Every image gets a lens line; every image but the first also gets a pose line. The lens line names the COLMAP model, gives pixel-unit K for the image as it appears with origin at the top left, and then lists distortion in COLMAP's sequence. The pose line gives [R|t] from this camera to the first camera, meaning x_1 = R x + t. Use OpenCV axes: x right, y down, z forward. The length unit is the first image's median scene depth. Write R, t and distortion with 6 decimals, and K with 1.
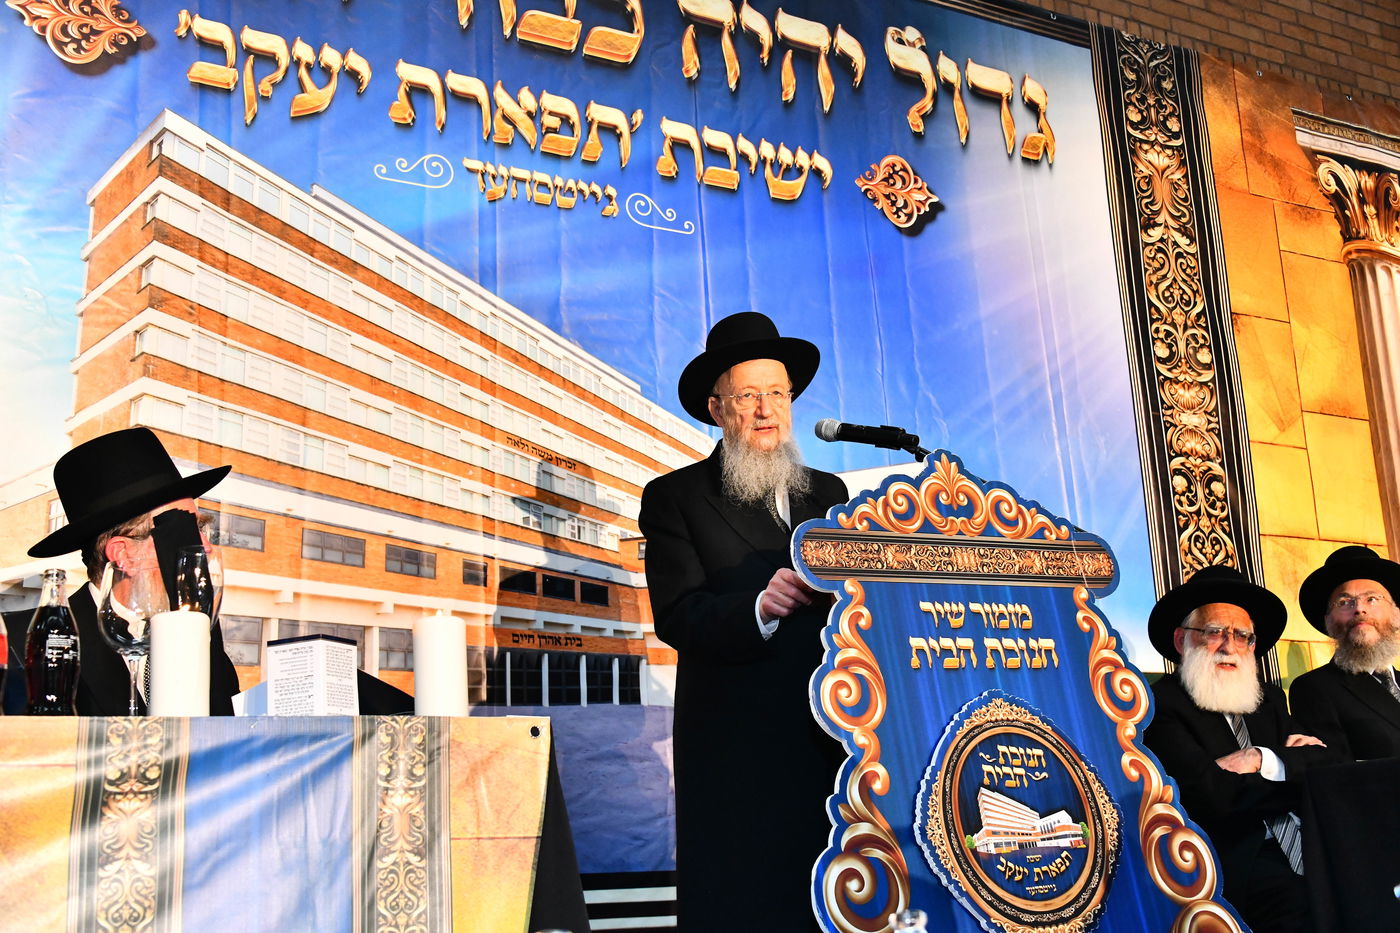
lens RADIAL K [[1671.1, 0, 703.1], [0, 1671.1, 487.0], [0, 0, 1]] dist [-0.033993, 0.066643]
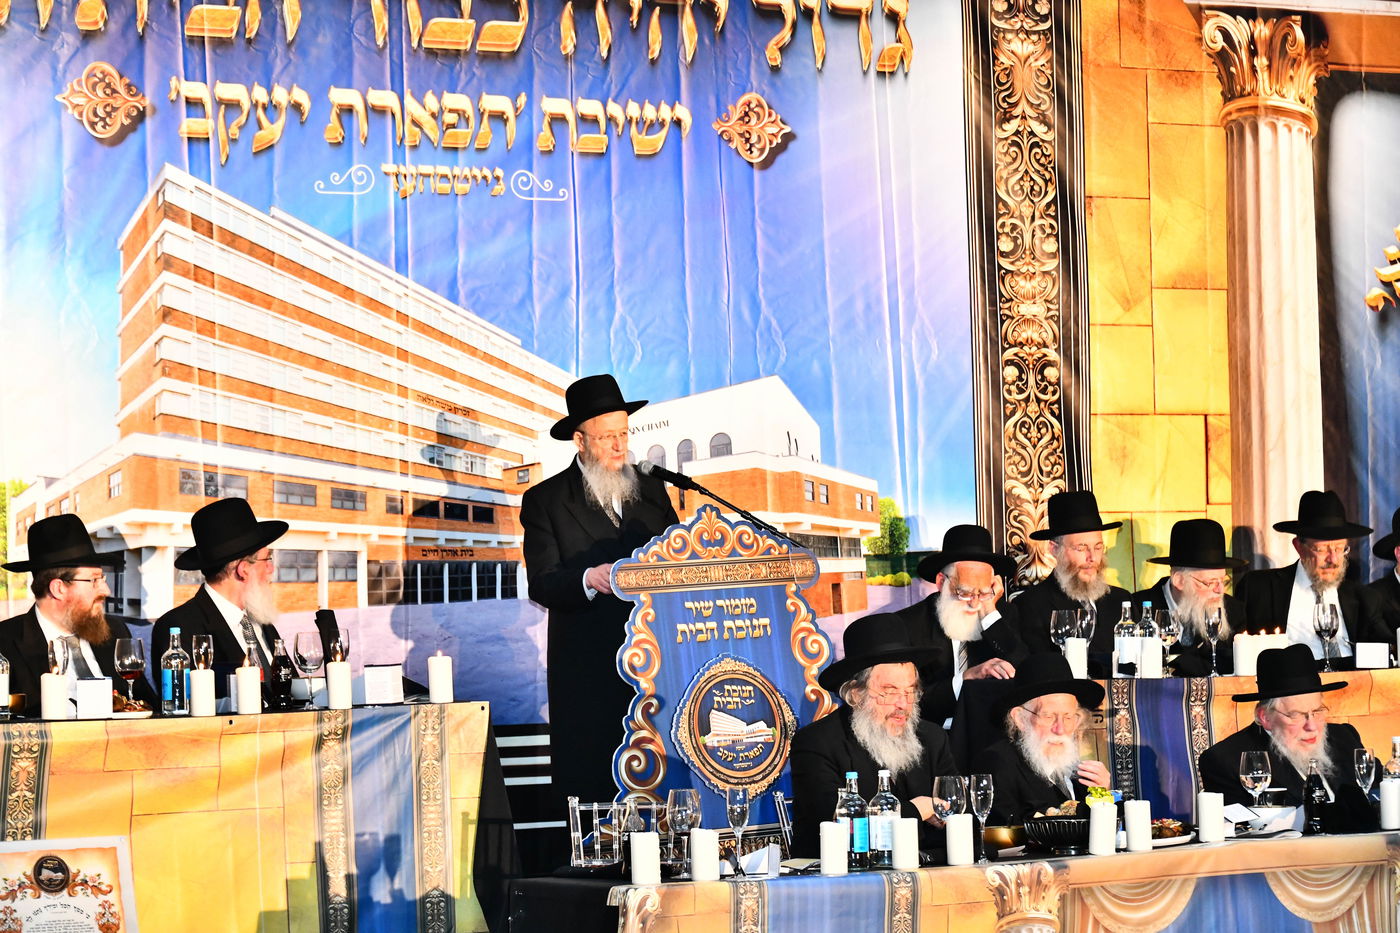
lens RADIAL K [[4252.7, 0, 700.0], [0, 4252.7, 466.5], [0, 0, 1]] dist [-0.079882, 2.626816]
pose [[0.999542, 0.022209, 0.020570, 0.032914], [-0.026126, 0.976122, 0.215644, -0.664360], [-0.015290, -0.216083, 0.976255, -2.135326]]
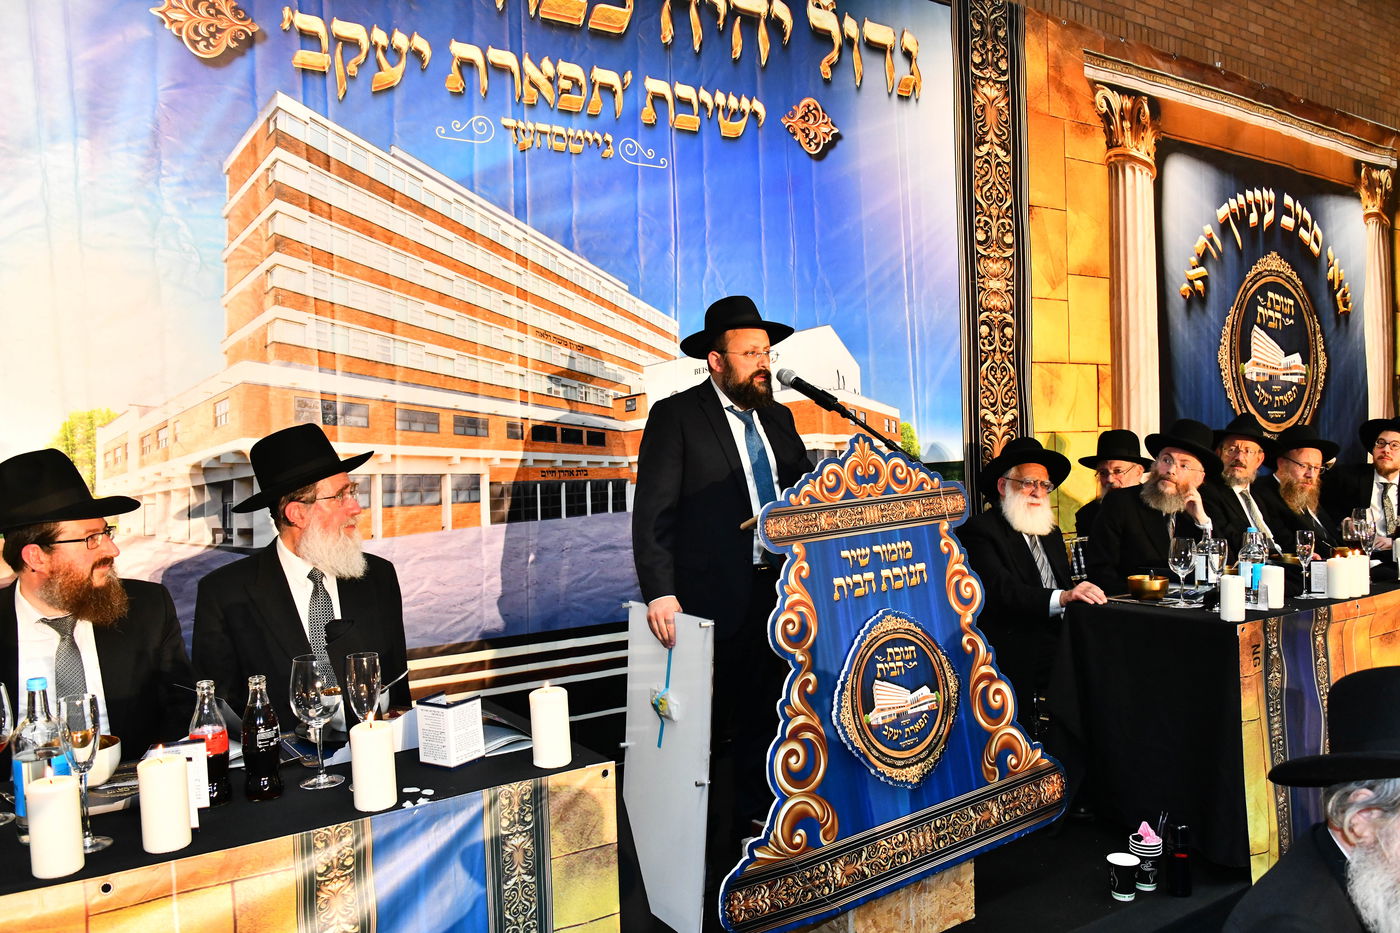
lens RADIAL K [[1082.1, 0, 702.3], [0, 1082.1, 471.8], [0, 0, 1]] dist [-0.037745, -0.011304]
pose [[0.997163, 0.017156, 0.073298, -0.040339], [-0.036360, 0.962340, 0.269407, -0.161517], [-0.065916, -0.271308, 0.960233, 0.075267]]
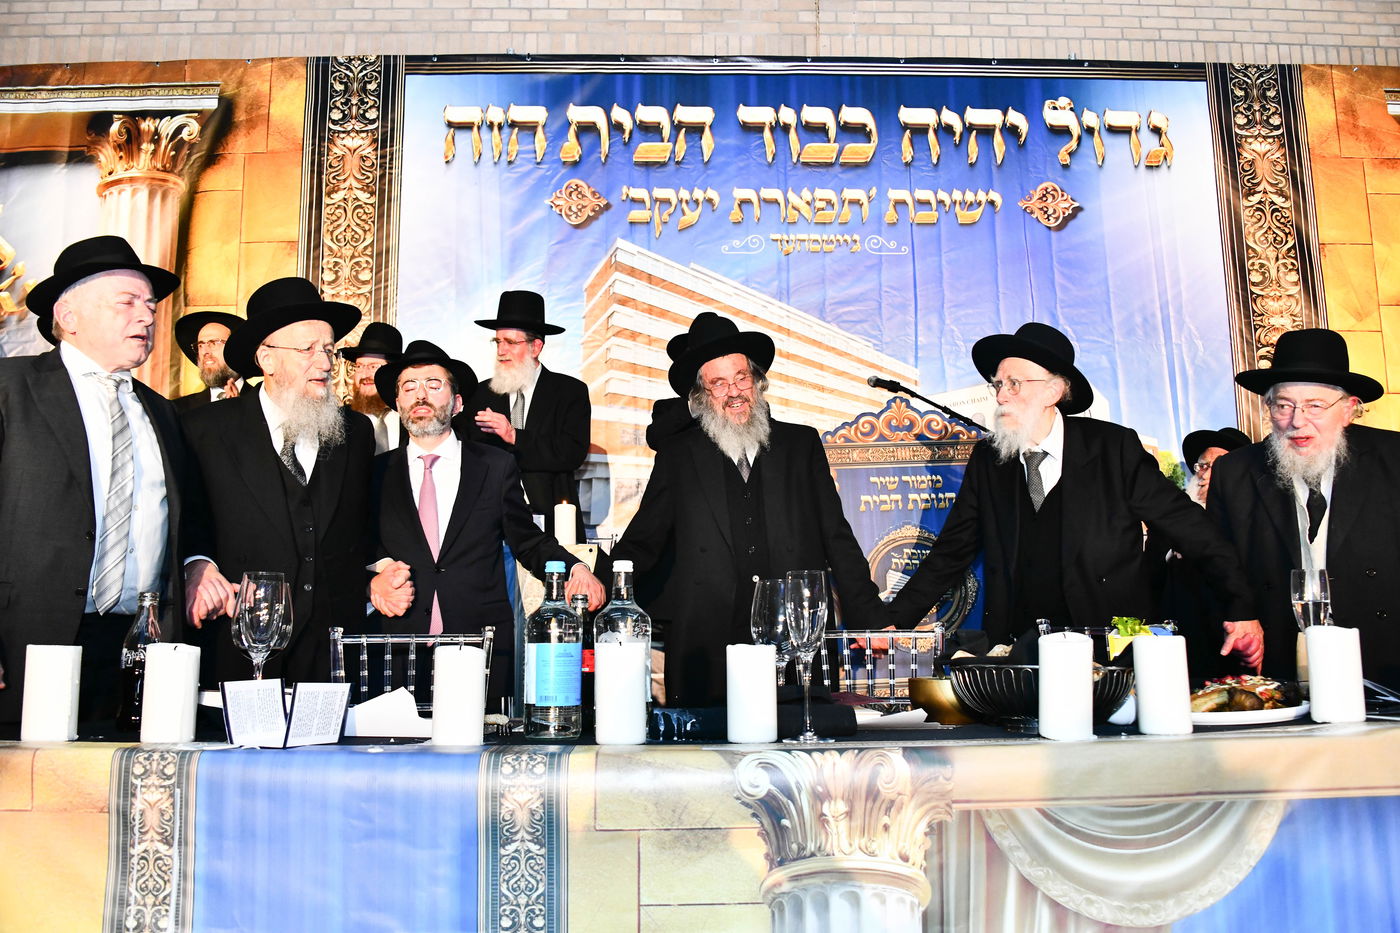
lens RADIAL K [[1077.1, 0, 700.0], [0, 1077.1, 466.5], [0, 0, 1]] dist [-0.041487, -0.011824]
pose [[0.875001, -0.030537, -0.483156, 0.371897], [0.083511, 0.992569, 0.088506, -0.048692], [0.476863, -0.117792, 0.871049, -0.141143]]
